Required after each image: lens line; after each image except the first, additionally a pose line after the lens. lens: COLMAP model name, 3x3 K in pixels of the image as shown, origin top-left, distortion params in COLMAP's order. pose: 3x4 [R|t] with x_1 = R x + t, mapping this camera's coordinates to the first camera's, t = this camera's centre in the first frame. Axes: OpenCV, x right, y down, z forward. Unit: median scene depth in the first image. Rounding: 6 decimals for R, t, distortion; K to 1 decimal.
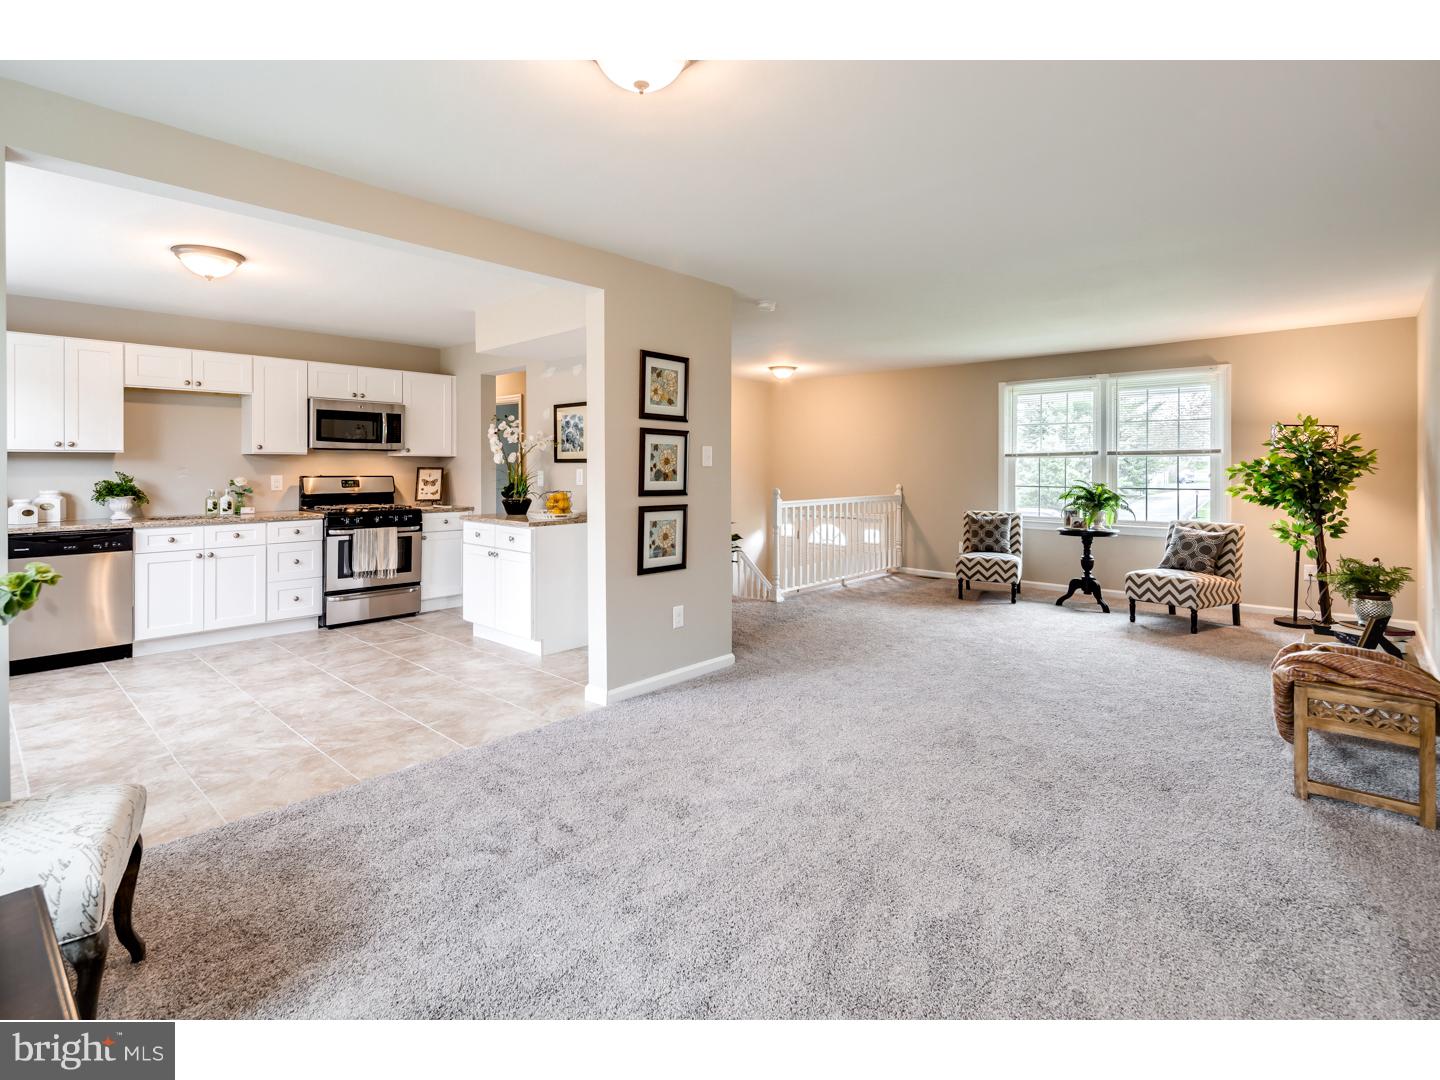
lens RADIAL K [[702.6, 0, 717.0], [0, 702.6, 466.9], [0, 0, 1]] dist [0.003197, -0.001471]
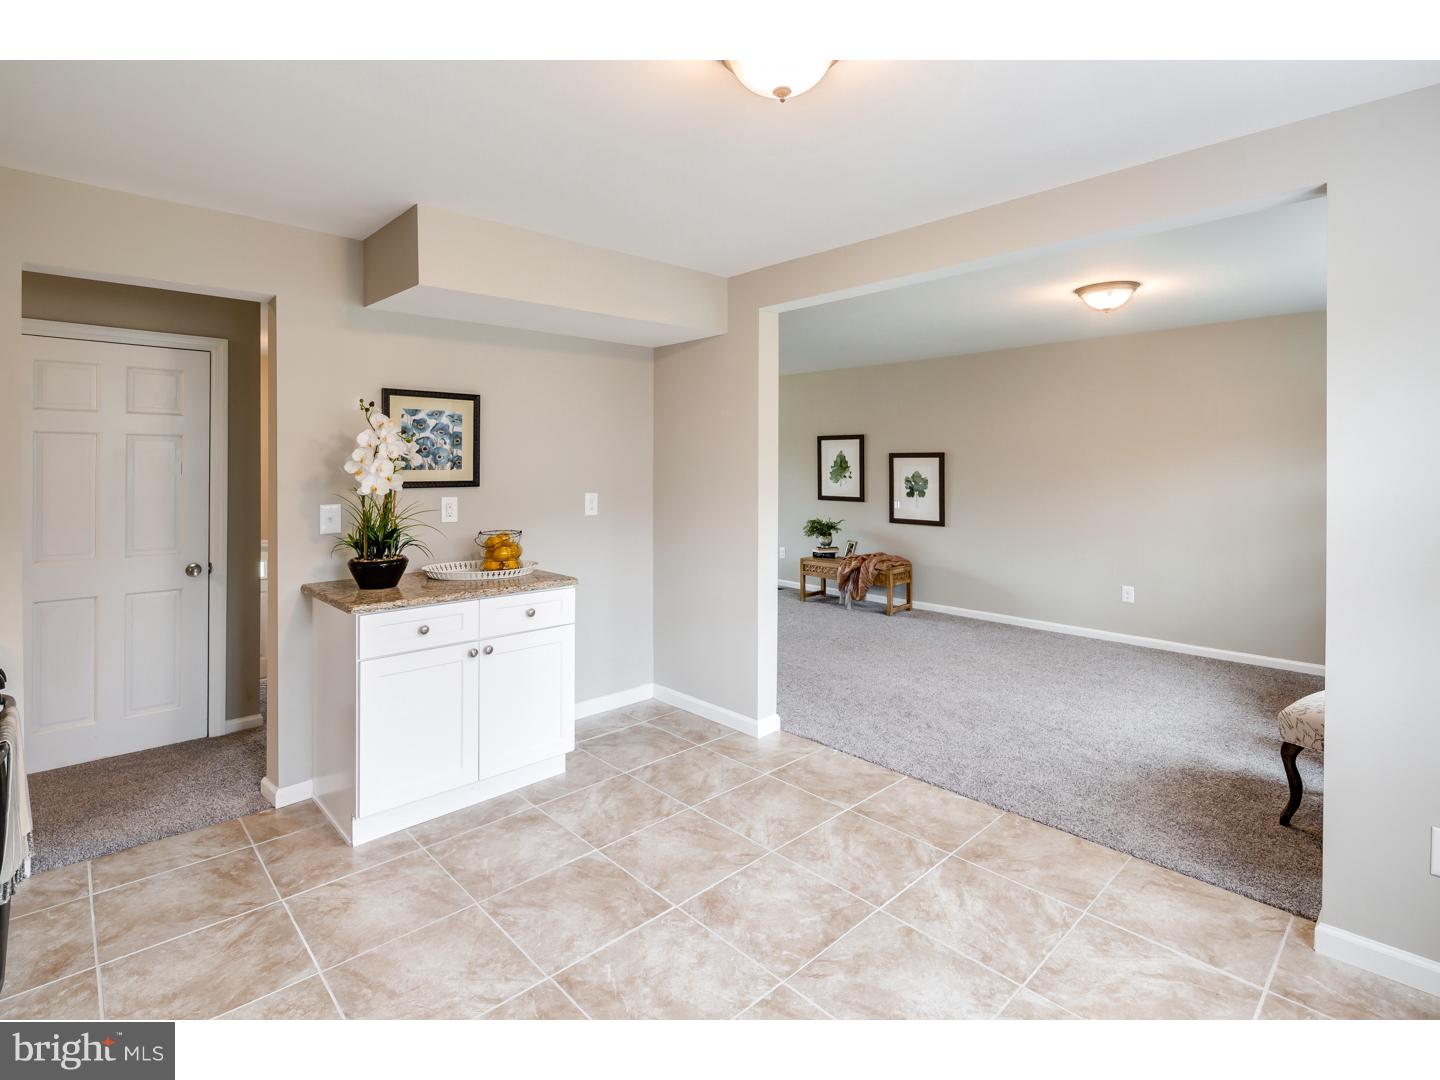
lens RADIAL K [[702.6, 0, 717.0], [0, 702.6, 466.9], [0, 0, 1]] dist [0.003197, -0.001471]
pose [[0.075873, -0.005651, 0.997102, -0.794429], [0.000107, 0.999984, 0.005659, -0.027212], [-0.997118, -0.000323, 0.075872, 0.689849]]
